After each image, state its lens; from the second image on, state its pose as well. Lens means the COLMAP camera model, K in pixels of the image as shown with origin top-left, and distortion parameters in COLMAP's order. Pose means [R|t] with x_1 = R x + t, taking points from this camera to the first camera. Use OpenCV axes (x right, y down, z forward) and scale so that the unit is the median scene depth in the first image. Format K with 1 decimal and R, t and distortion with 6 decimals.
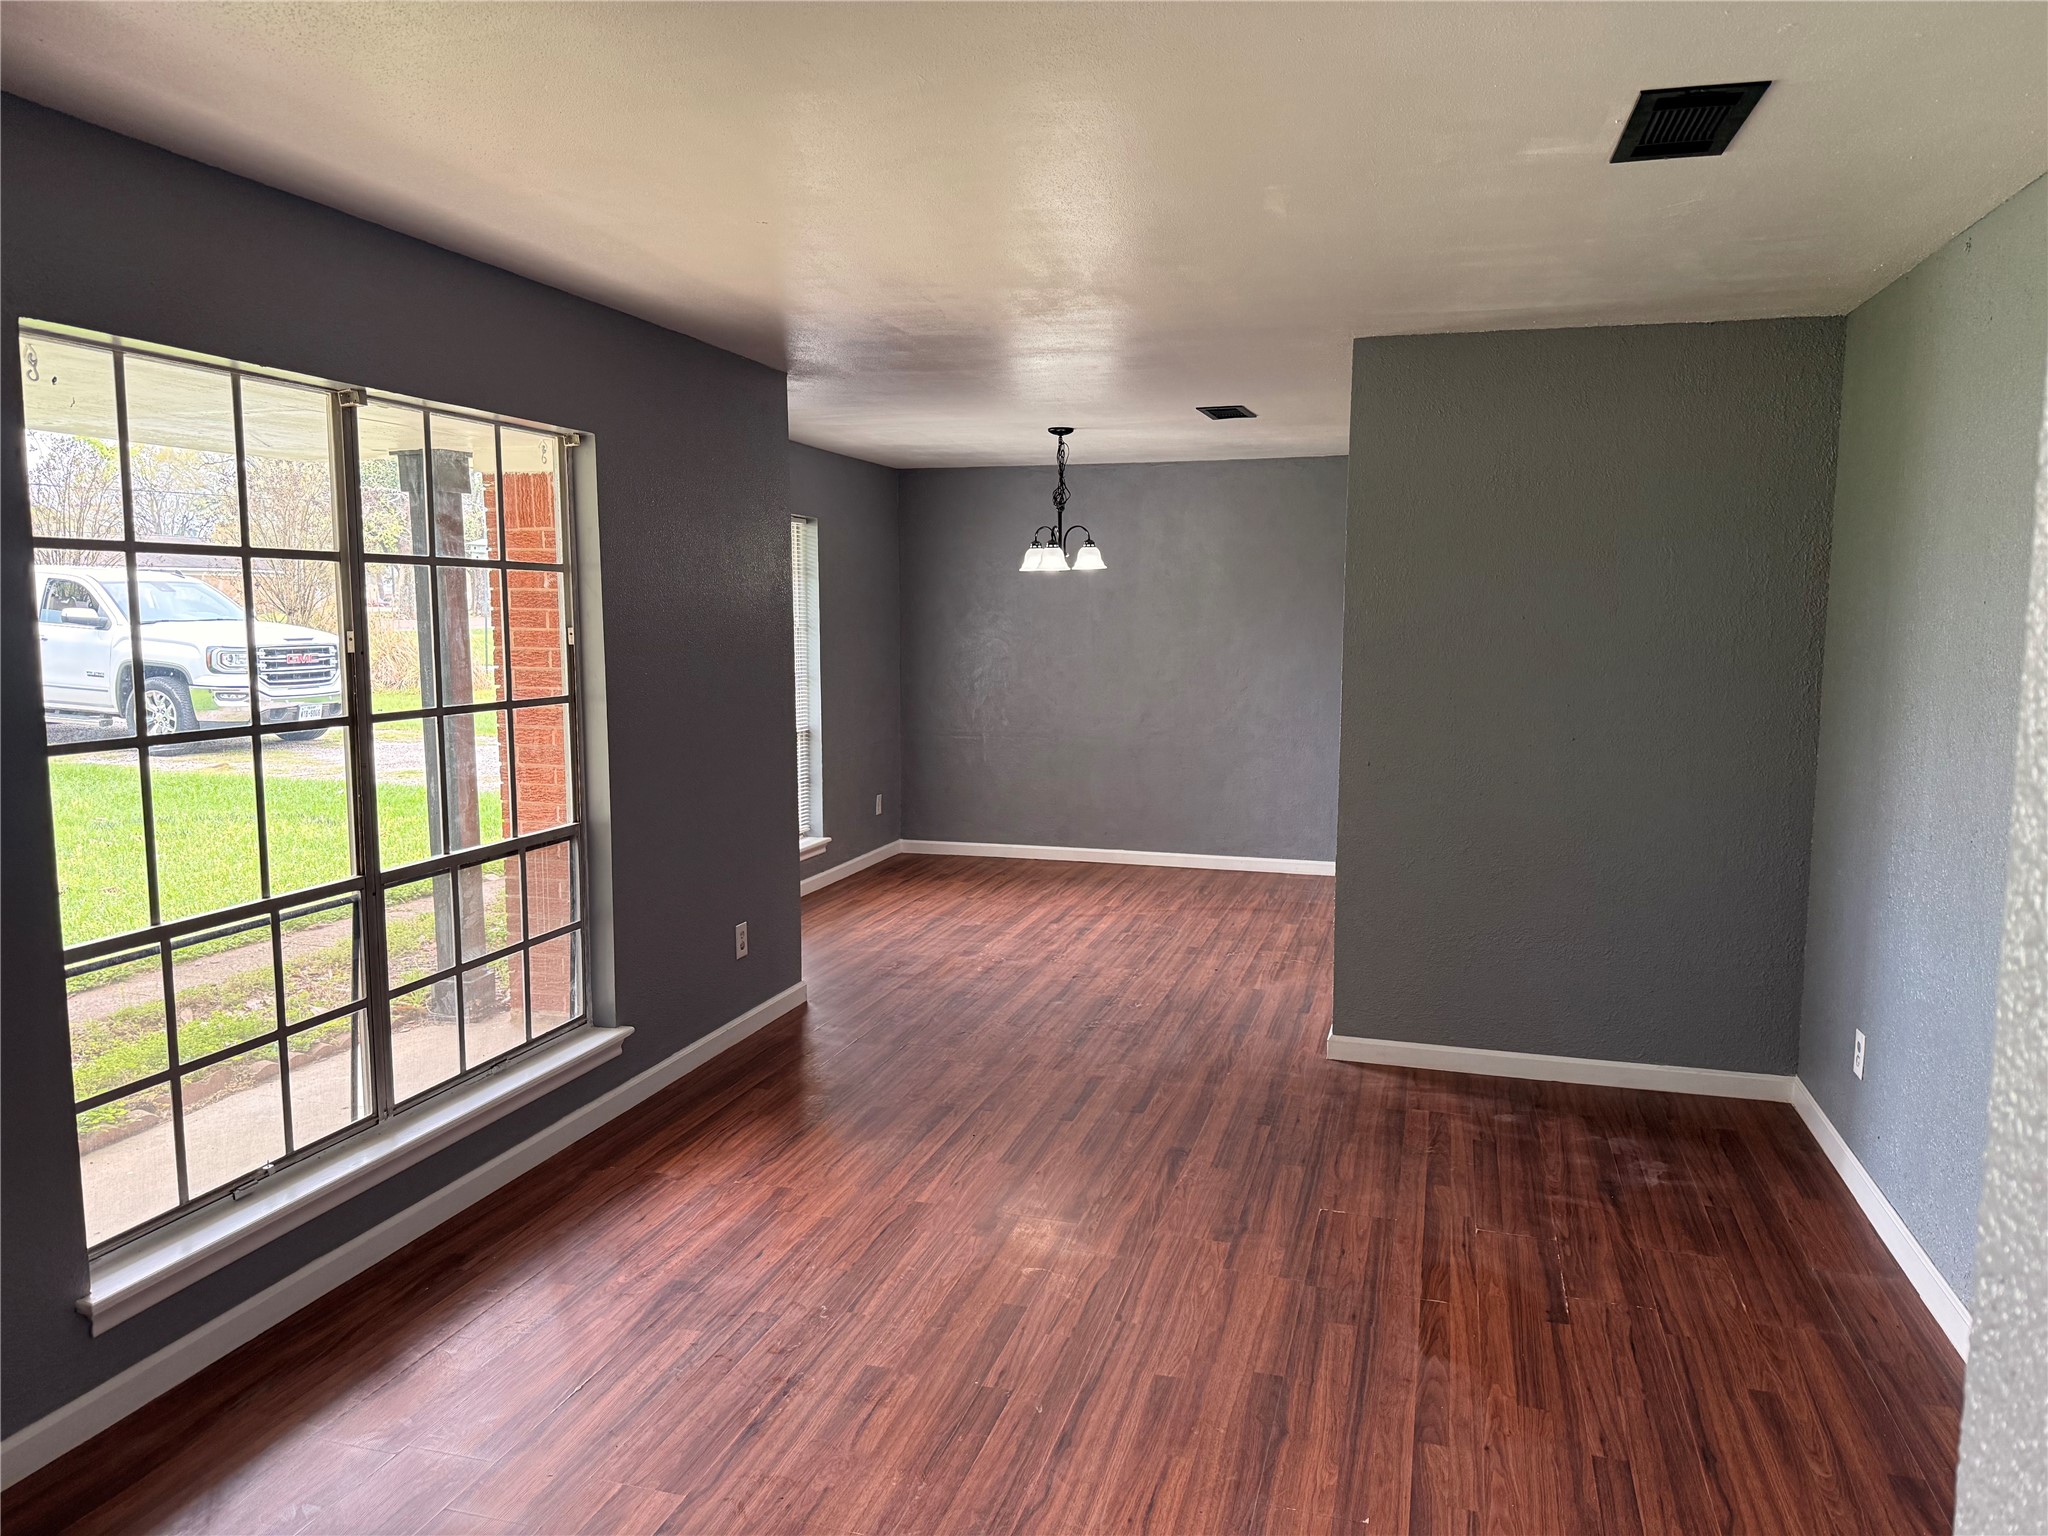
lens RADIAL K [[1452.8, 0, 1004.9], [0, 1452.8, 765.9], [0, 0, 1]] dist [0.071364, -0.091241]
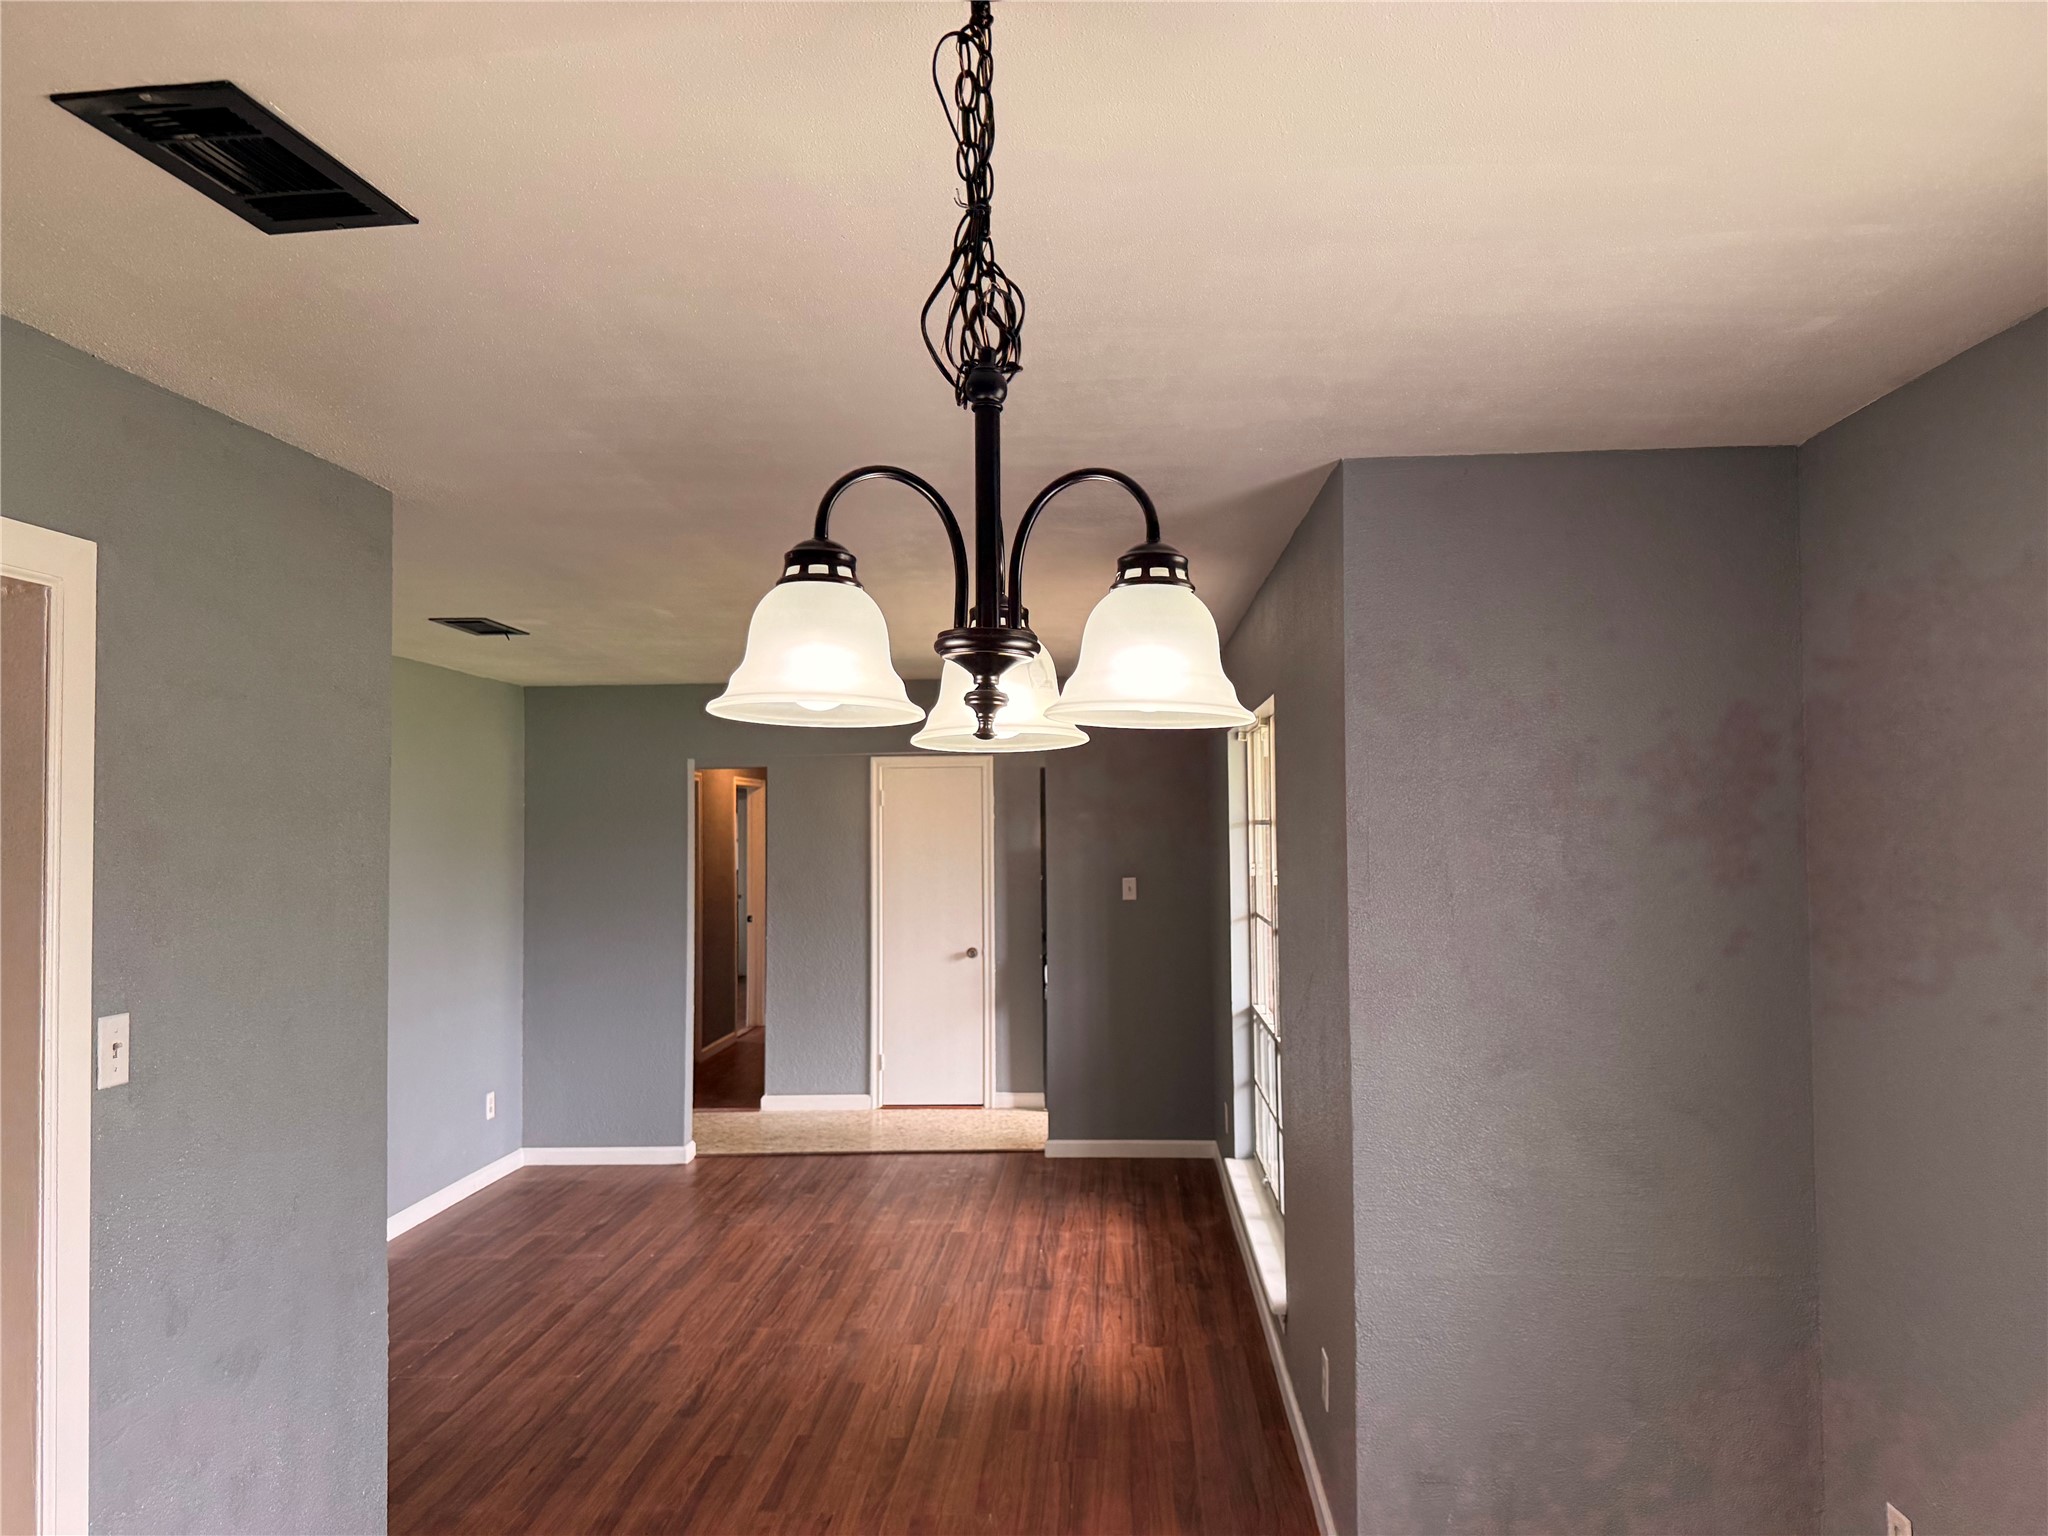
lens RADIAL K [[1451.3, 0, 1030.2], [0, 1451.3, 772.6], [0, 0, 1]] dist [0.064260, -0.082357]
pose [[-0.972137, 0.003061, -0.234394, 0.137674], [-0.013926, 0.997395, 0.070783, -0.270650], [0.234000, 0.072075, -0.969561, 2.199269]]
